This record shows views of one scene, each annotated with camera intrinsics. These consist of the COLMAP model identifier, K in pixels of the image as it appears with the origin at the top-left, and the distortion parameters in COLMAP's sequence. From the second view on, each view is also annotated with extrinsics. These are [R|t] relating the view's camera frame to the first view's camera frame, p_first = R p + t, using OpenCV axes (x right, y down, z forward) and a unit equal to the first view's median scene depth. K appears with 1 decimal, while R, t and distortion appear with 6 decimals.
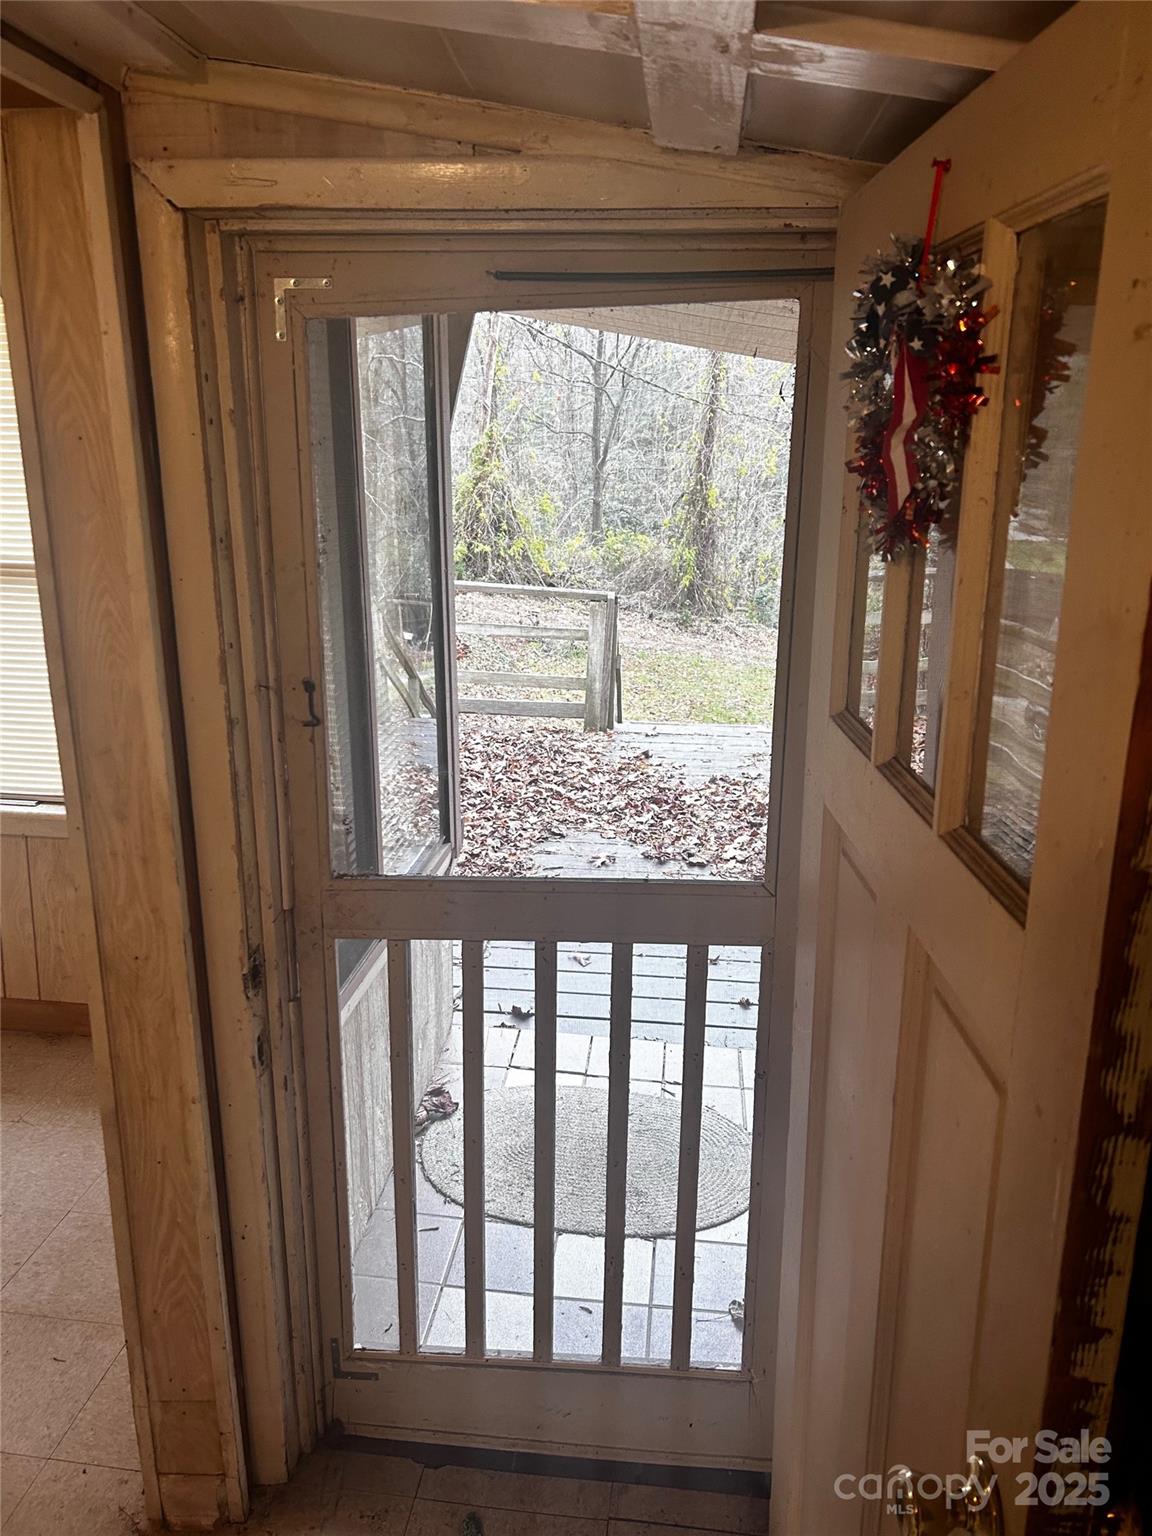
lens RADIAL K [[1137.8, 0, 572.8], [0, 1137.8, 769.9], [0, 0, 1]] dist [0.032386, -0.068041]
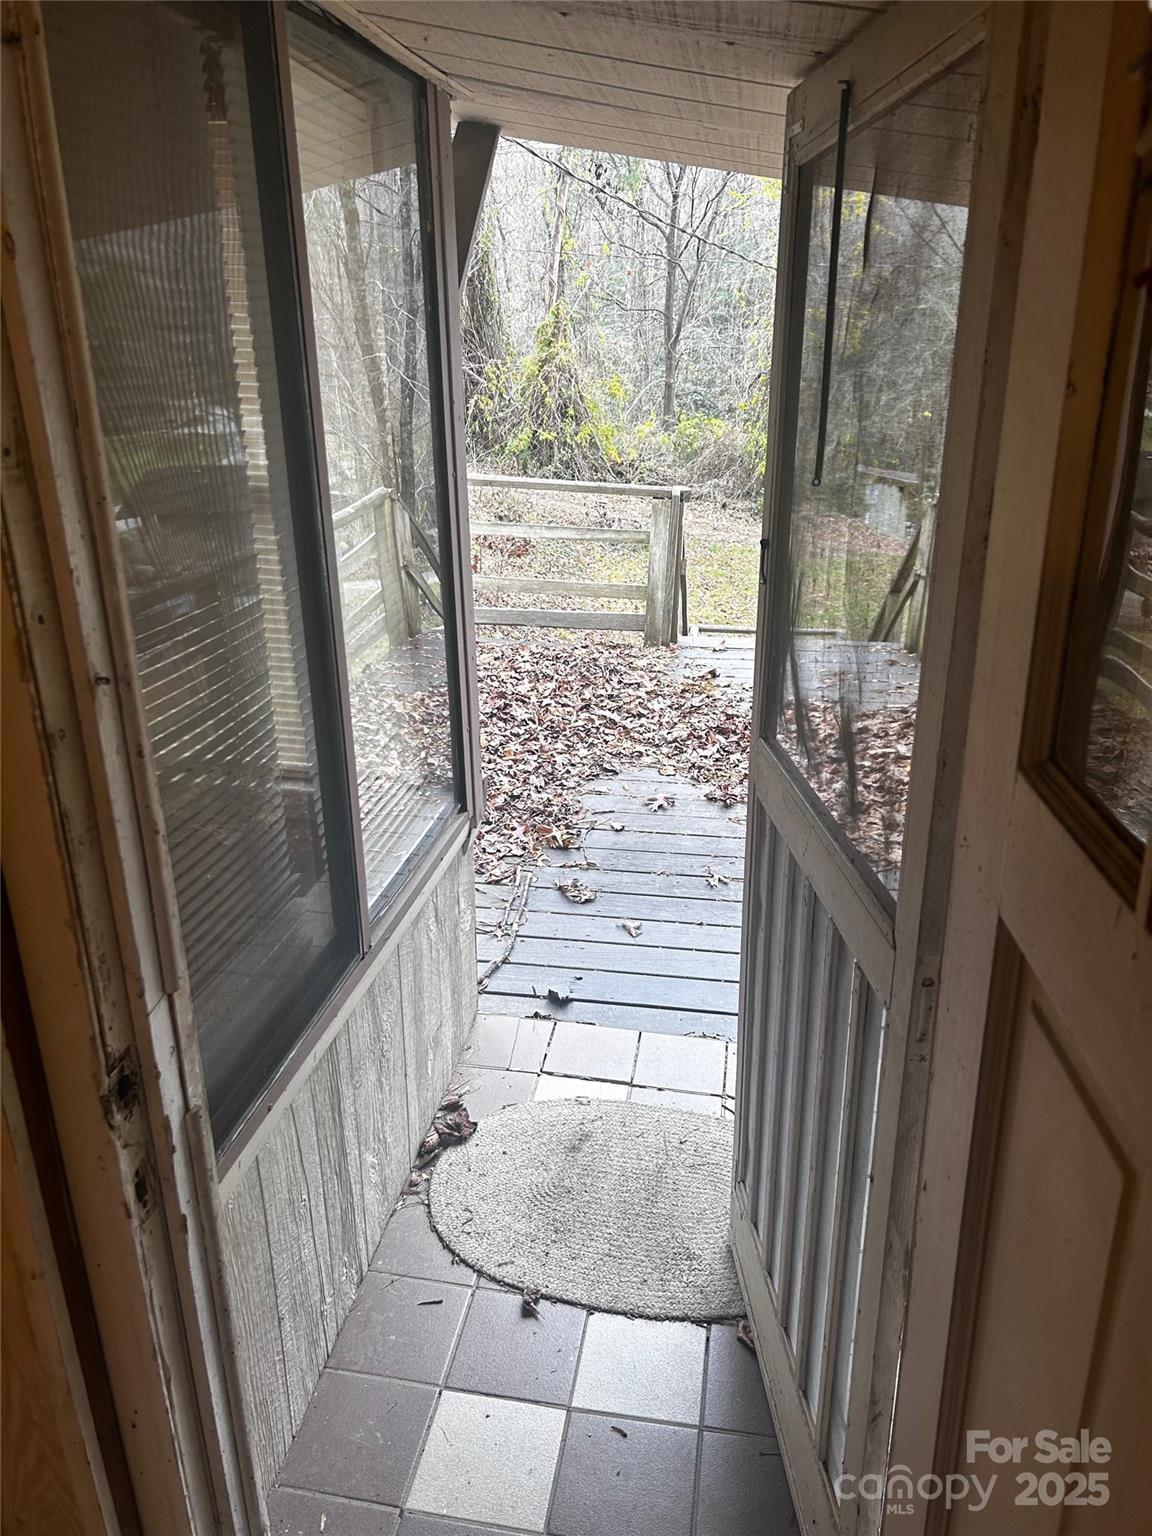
lens RADIAL K [[1137.8, 0, 574.9], [0, 1137.8, 774.8], [0, 0, 1]] dist [0.032386, -0.068041]
pose [[0.998230, 0.005728, -0.059201, 0.010075], [0.000098, 0.995192, 0.097945, -0.022881], [0.059477, -0.097778, 0.993429, 0.100988]]
